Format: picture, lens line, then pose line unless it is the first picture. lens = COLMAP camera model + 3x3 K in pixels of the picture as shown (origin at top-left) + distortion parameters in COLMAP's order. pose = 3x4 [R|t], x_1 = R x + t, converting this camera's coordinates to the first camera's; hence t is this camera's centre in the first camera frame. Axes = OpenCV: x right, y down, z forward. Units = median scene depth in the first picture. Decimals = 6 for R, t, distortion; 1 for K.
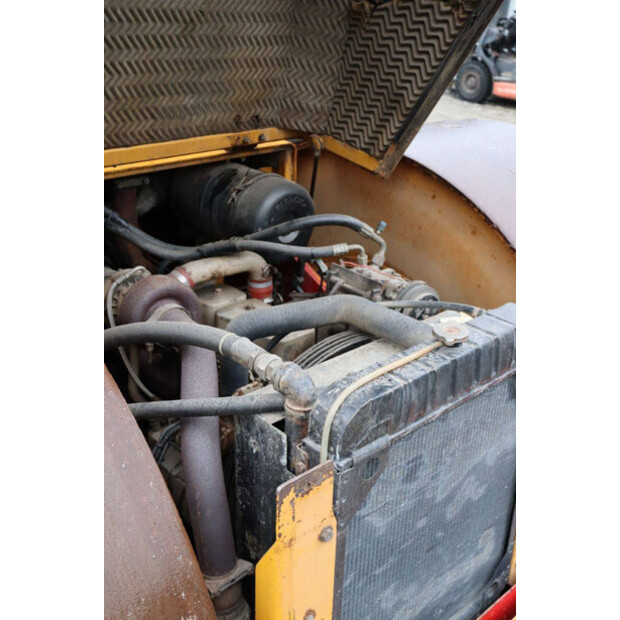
lens RADIAL K [[794.0, 0, 310.1], [0, 794.0, 312.8], [0, 0, 1]] dist [0.020088, 0.000000]
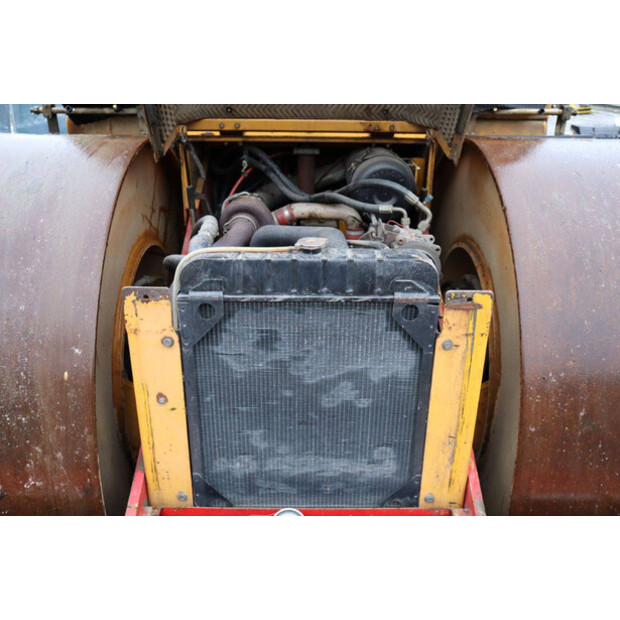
lens RADIAL K [[680.4, 0, 311.9], [0, 680.4, 309.0], [0, 0, 1]] dist [-0.073254, 0.000000]
pose [[0.708240, 0.232317, -0.666652, 0.703220], [-0.275315, 0.960427, 0.042203, 0.059596], [0.650076, 0.153650, 0.744173, 0.140606]]
